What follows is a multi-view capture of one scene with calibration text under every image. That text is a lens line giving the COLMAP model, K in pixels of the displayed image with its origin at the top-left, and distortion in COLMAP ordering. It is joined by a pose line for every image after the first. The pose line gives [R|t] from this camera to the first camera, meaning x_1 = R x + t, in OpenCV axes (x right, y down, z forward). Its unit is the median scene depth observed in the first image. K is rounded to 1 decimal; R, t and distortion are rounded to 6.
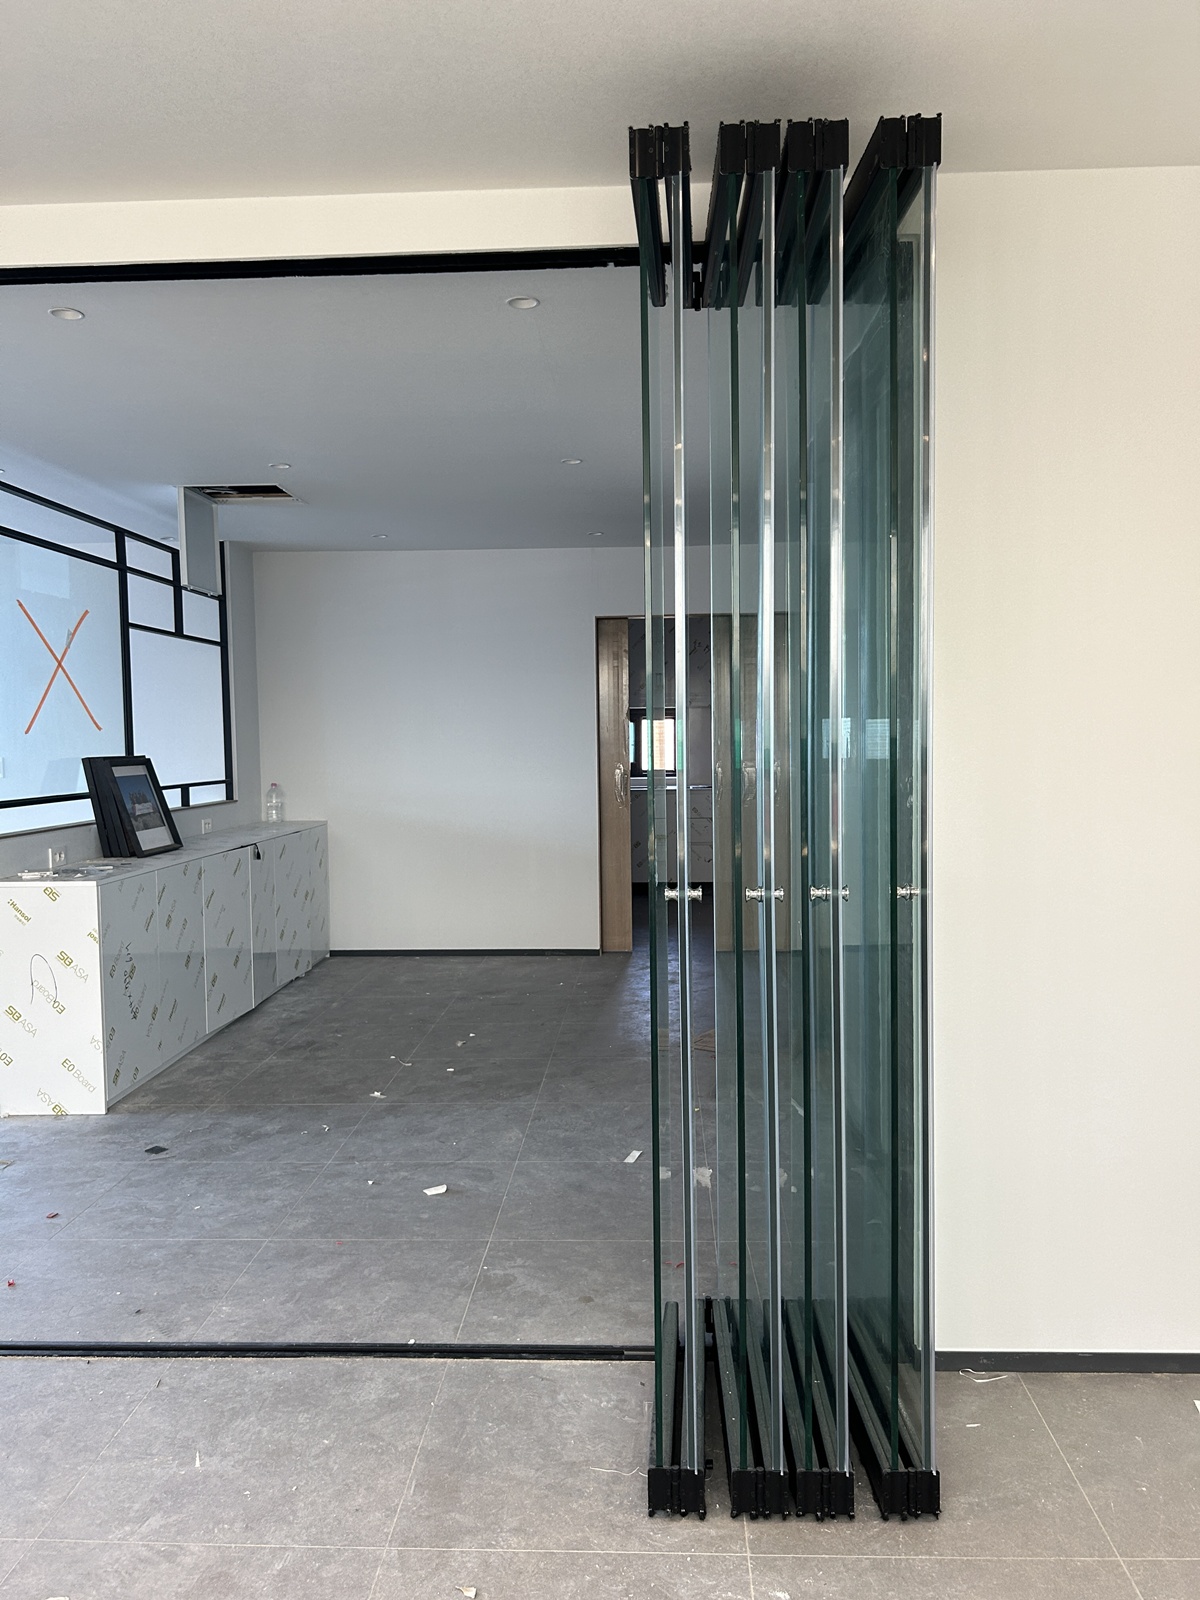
lens RADIAL K [[1201.0, 0, 587.1], [0, 1201.0, 806.4], [0, 0, 1]] dist [0.053828, -0.060059]
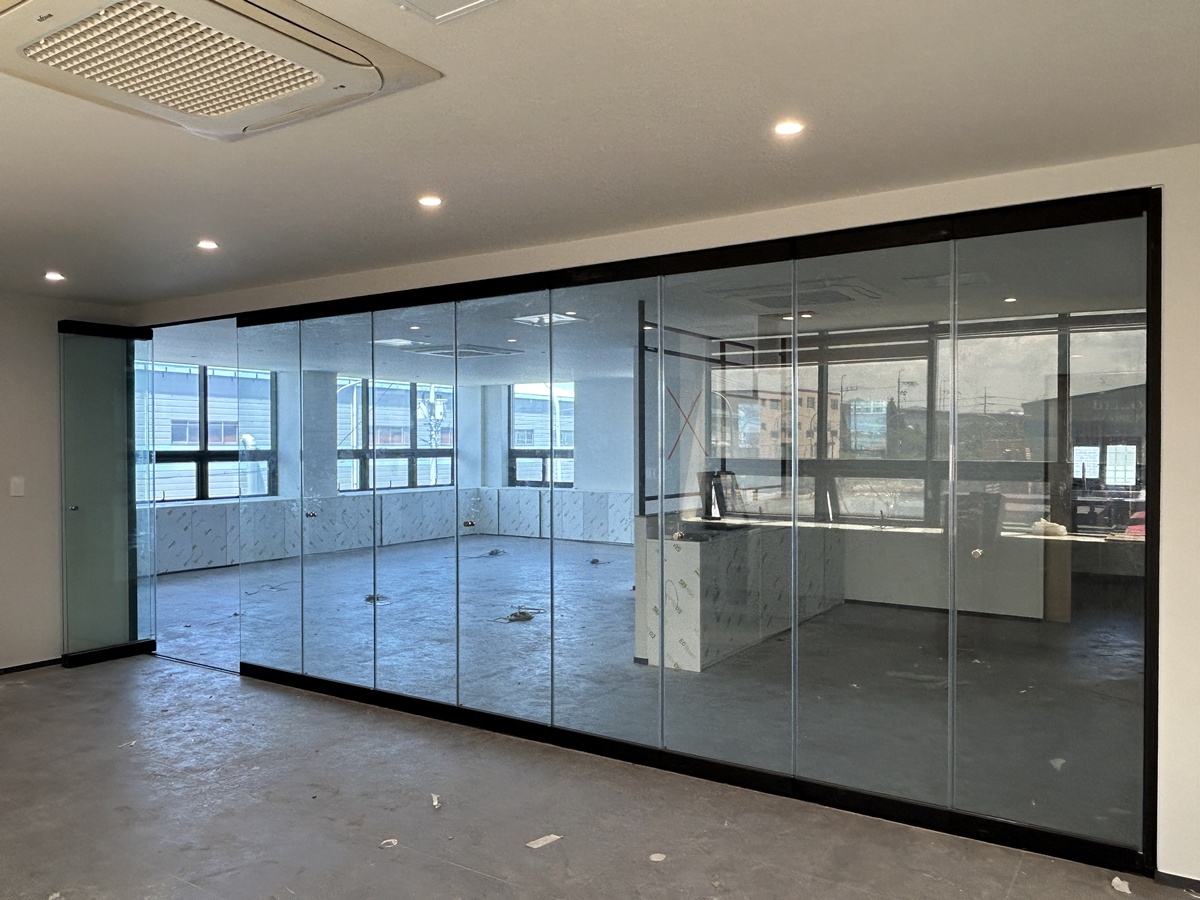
lens RADIAL K [[890.8, 0, 580.1], [0, 890.8, 459.4], [0, 0, 1]] dist [-0.000613, -0.007098]
pose [[0.858106, 0.019602, -0.513099, 0.136750], [-0.039766, 0.998807, -0.028346, -0.019534], [0.511931, 0.044728, 0.857861, -0.270462]]
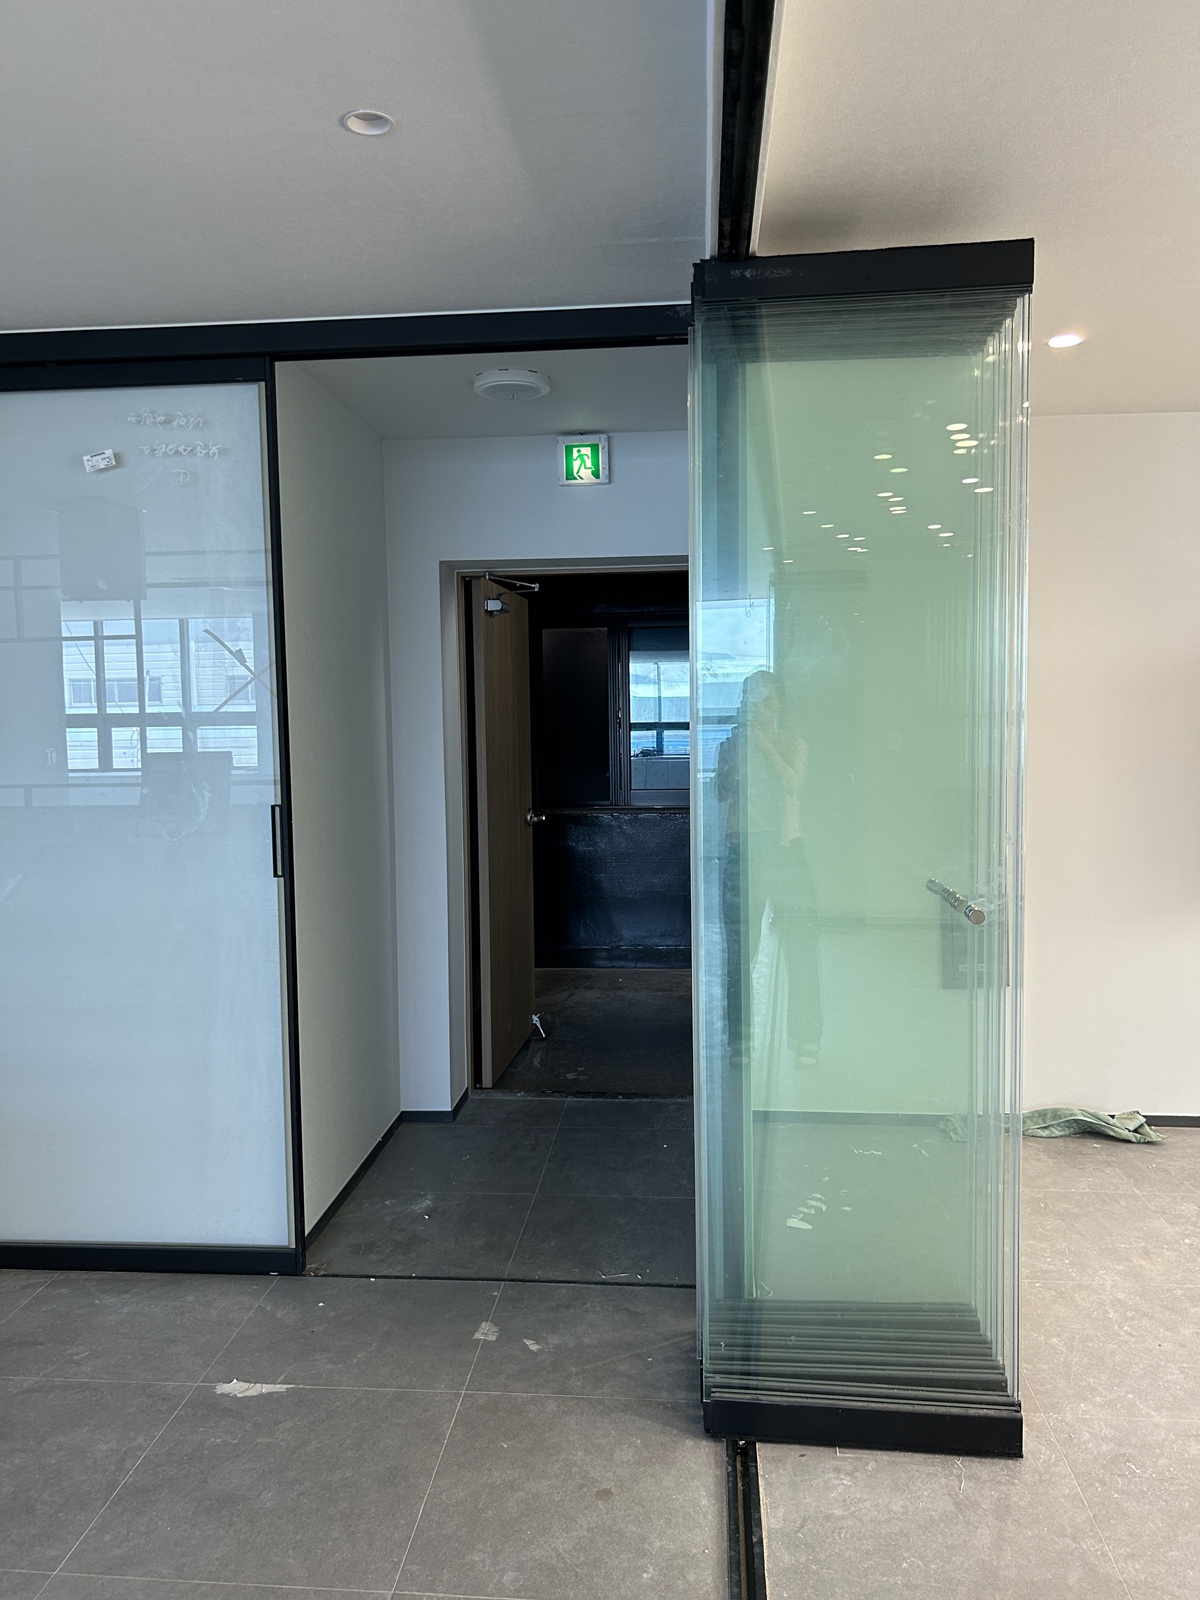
lens RADIAL K [[1201.0, 0, 587.1], [0, 1201.0, 806.4], [0, 0, 1]] dist [0.053828, -0.060059]
pose [[0.036142, -0.059201, 0.997592, -0.560692], [0.070907, 0.995880, 0.056530, -0.064382], [-0.996828, 0.068693, 0.040191, 0.690346]]
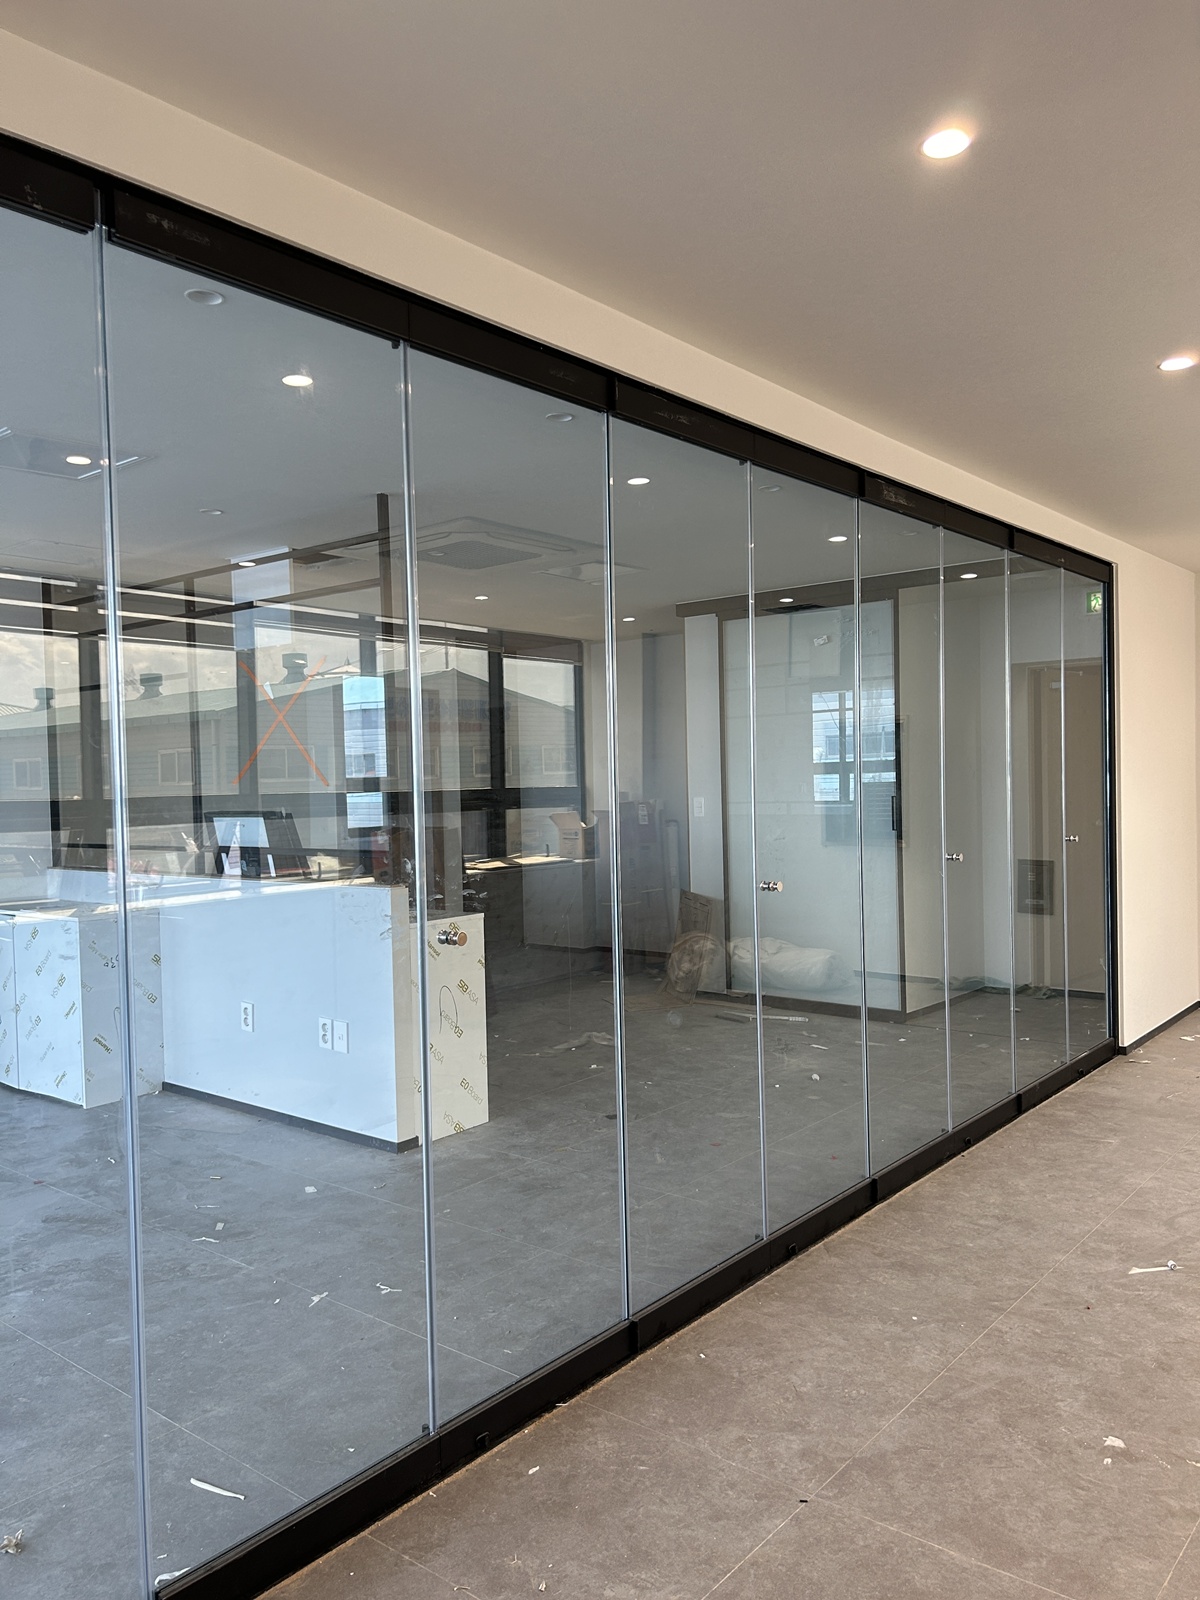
lens RADIAL K [[1201.0, 0, 587.1], [0, 1201.0, 806.4], [0, 0, 1]] dist [0.053828, -0.060059]
pose [[0.595155, -0.014698, 0.803476, -1.381267], [0.061075, 0.997768, -0.026987, -0.001992], [-0.801286, 0.065134, 0.594725, 0.270807]]
